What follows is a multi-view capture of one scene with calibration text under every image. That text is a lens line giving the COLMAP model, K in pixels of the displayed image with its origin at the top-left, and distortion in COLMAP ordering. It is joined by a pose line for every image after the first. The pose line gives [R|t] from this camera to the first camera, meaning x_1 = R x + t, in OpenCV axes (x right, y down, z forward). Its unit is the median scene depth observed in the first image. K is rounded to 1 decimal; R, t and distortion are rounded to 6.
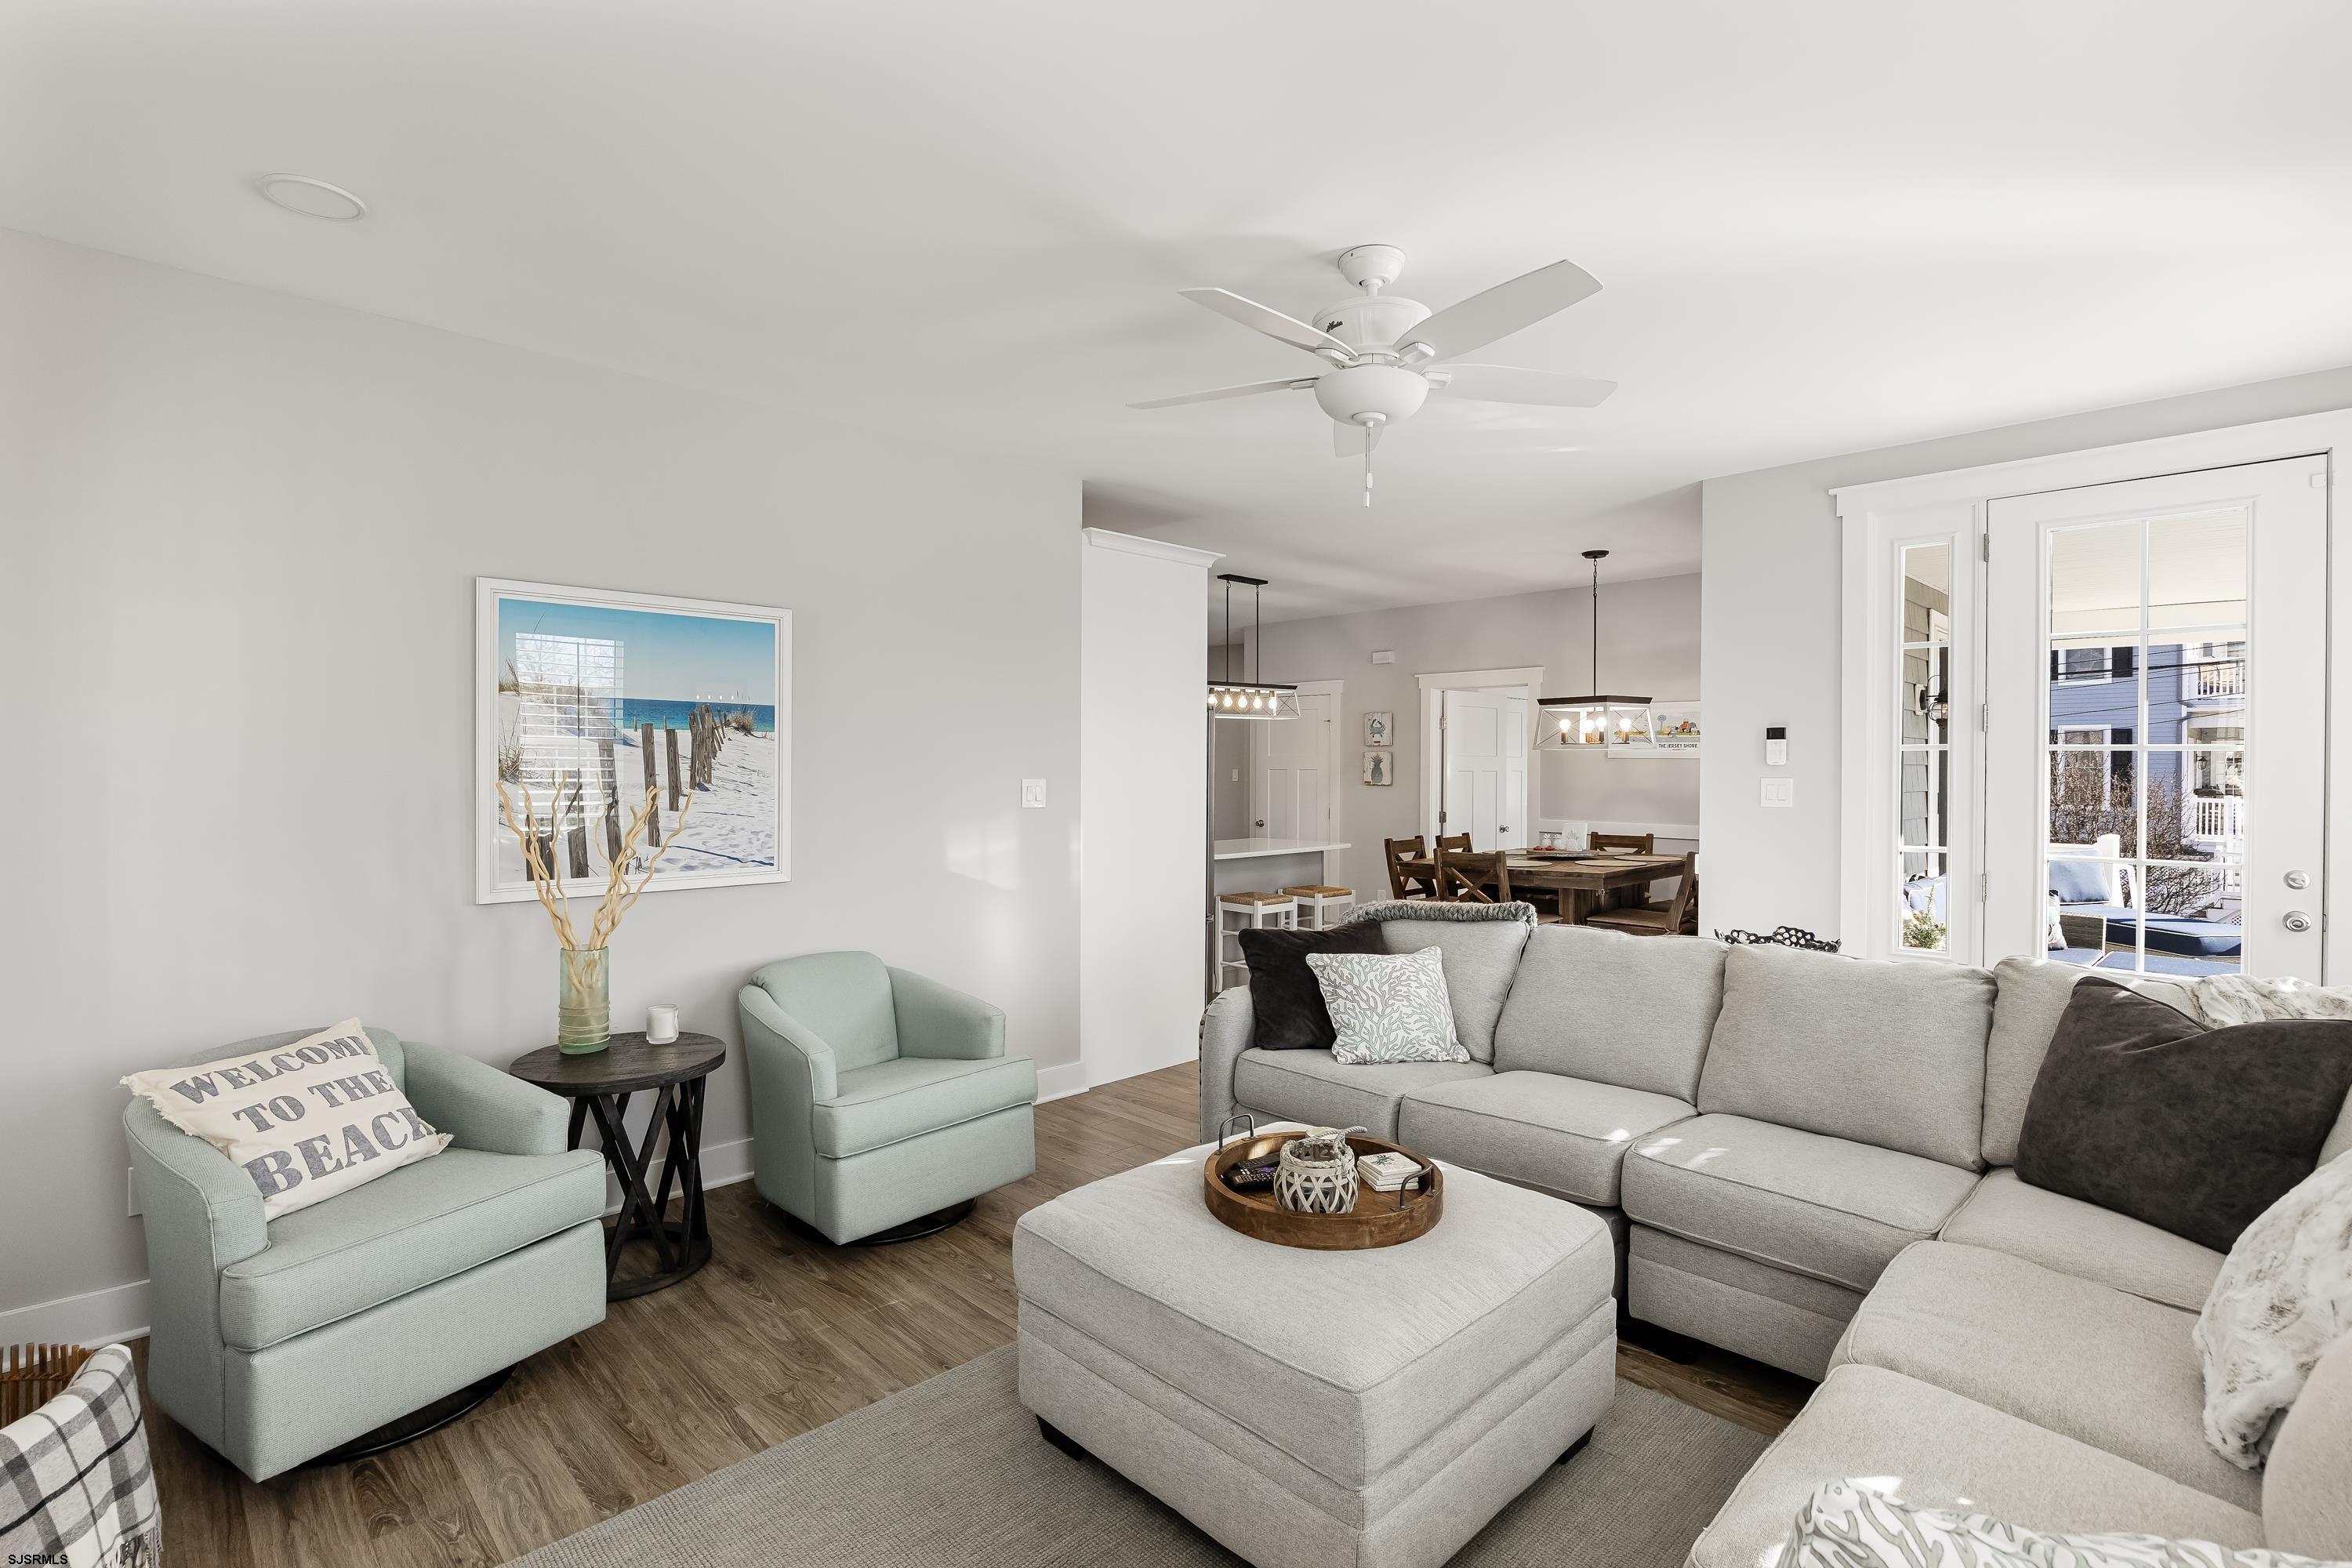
lens RADIAL K [[1107.3, 0, 1178.5], [0, 1107.3, 777.7], [0, 0, 1]] dist [-0.020309, 0.000845]
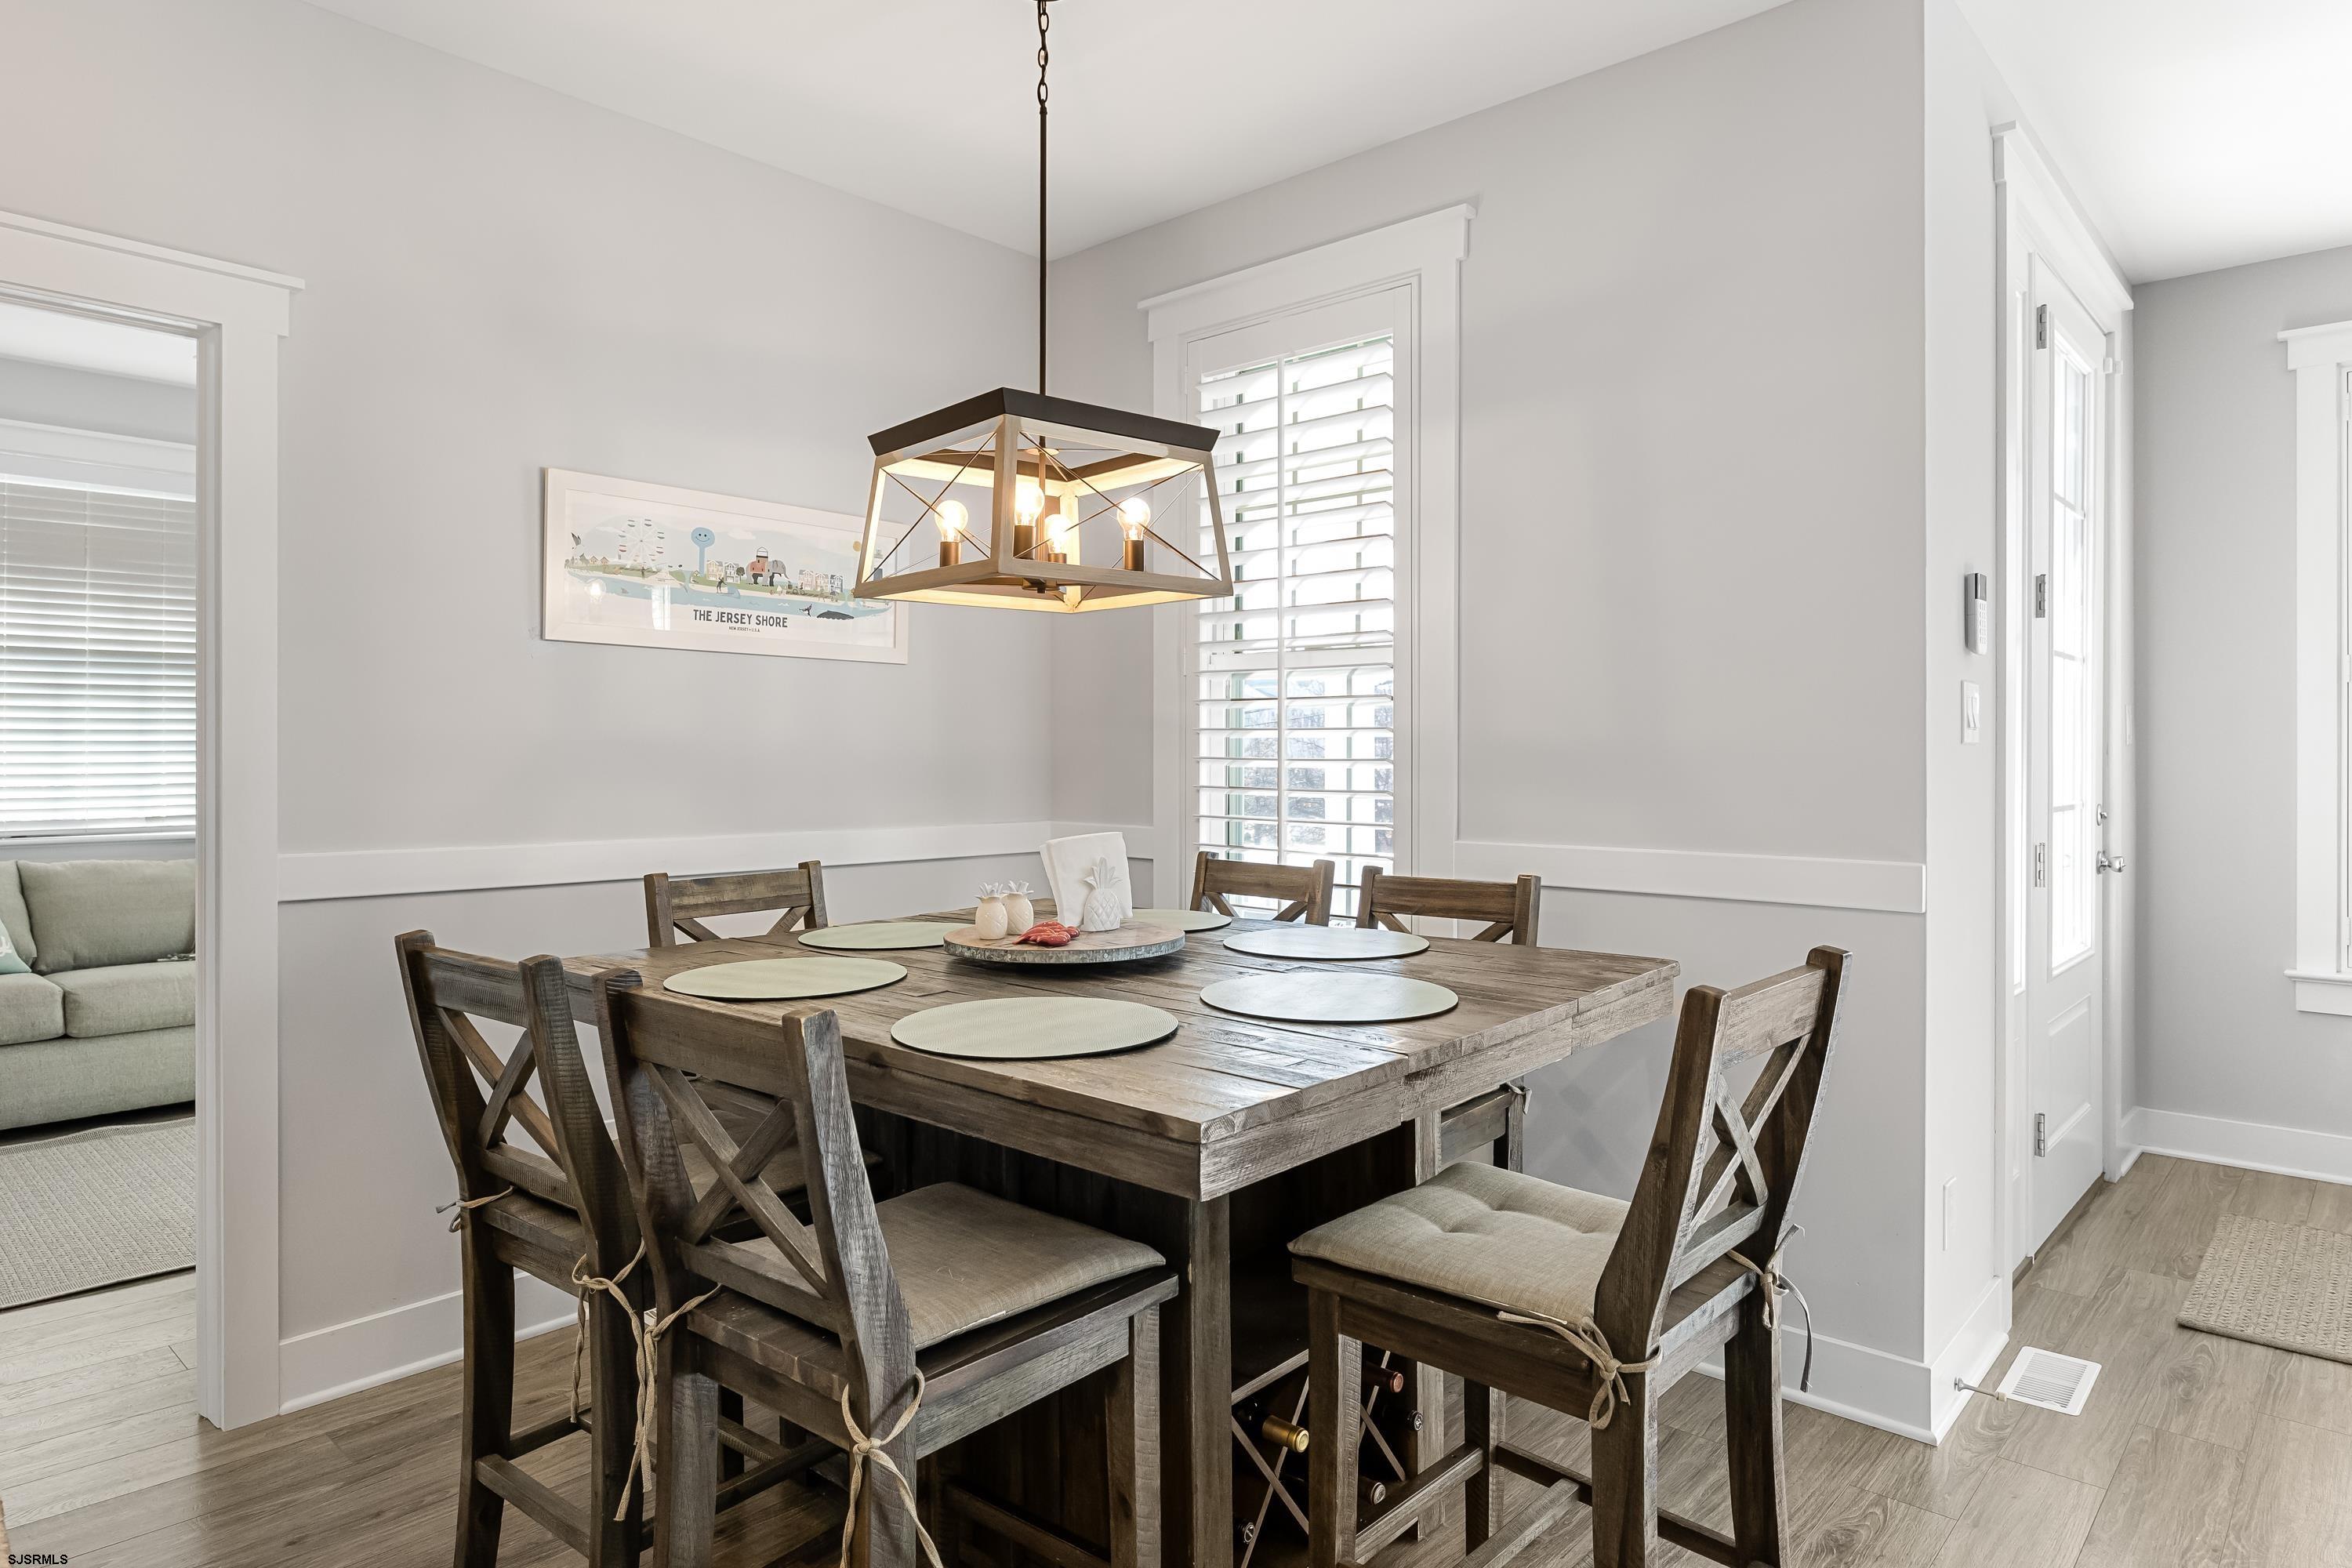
lens RADIAL K [[1363.1, 0, 1180.1], [0, 1363.1, 770.4], [0, 0, 1]] dist [-0.002922, 0.000211]
pose [[-0.058566, -0.009300, 0.998240, -0.013794], [0.013650, 0.999856, 0.010115, 0.035495], [-0.998190, 0.014218, -0.058430, 1.696982]]
